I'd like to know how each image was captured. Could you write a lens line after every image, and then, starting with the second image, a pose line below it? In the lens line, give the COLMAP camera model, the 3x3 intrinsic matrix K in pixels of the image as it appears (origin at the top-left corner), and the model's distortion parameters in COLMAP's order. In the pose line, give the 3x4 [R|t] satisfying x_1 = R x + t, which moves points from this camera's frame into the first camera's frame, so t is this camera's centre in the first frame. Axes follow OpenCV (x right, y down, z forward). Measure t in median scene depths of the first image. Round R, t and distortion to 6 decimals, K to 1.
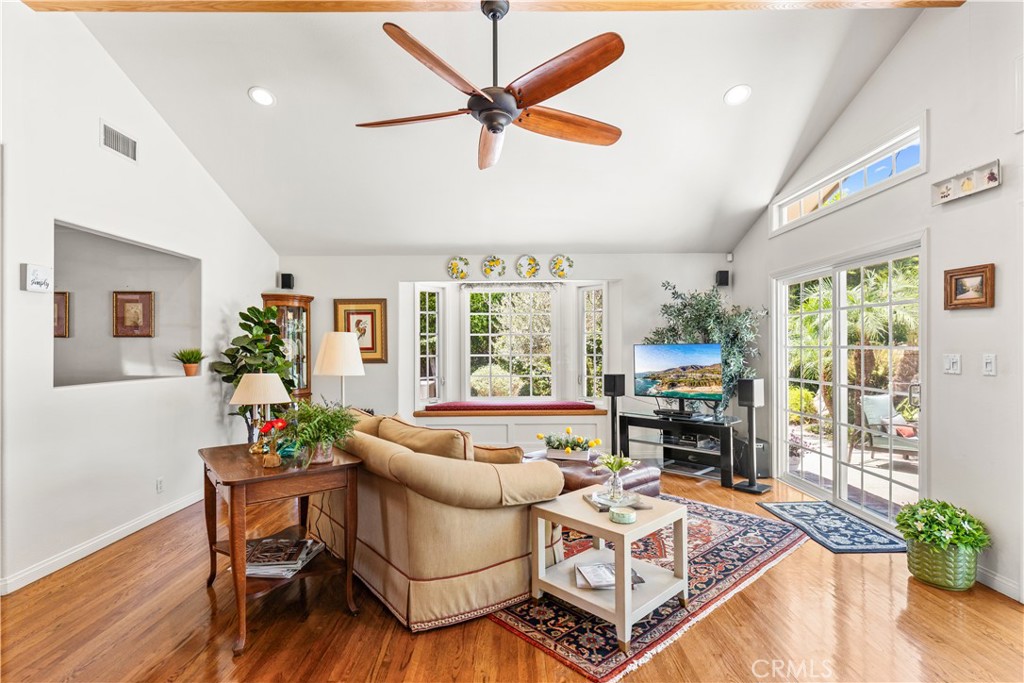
lens RADIAL K [[486.5, 0, 511.3], [0, 486.5, 349.9], [0, 0, 1]] dist [0.003159, 0.001089]
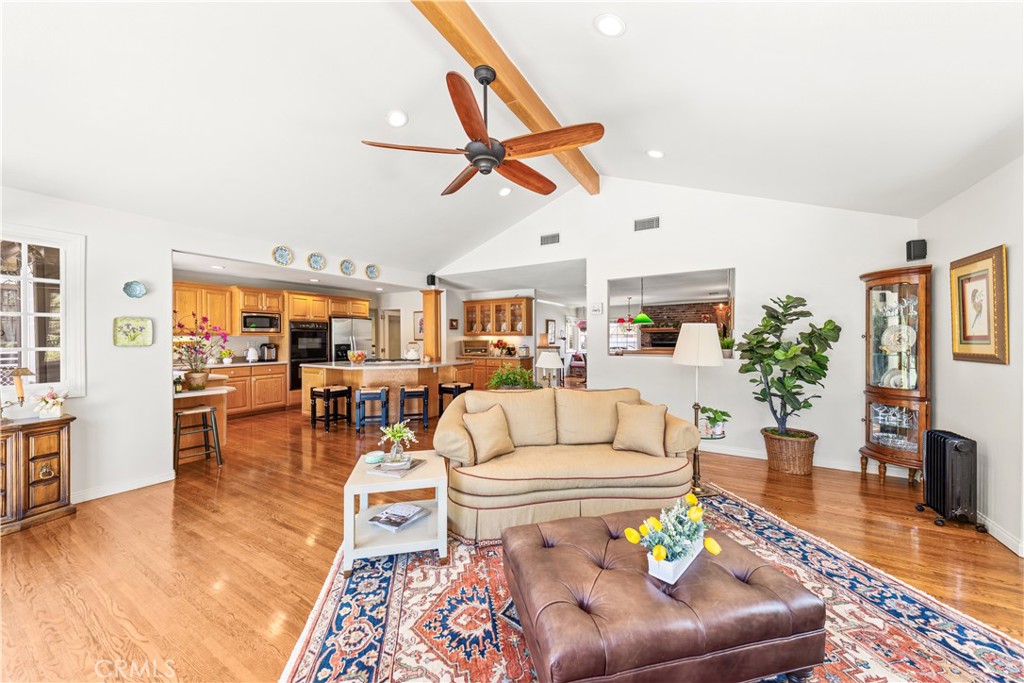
lens RADIAL K [[369.4, 0, 508.3], [0, 369.4, 341.8], [0, 0, 1]] dist [0.008930, -0.000505]
pose [[-0.504981, 0.011741, -0.863050, 0.452787], [0.004495, 0.999930, 0.010973, -0.005810], [0.863119, 0.001662, -0.504999, 0.884364]]
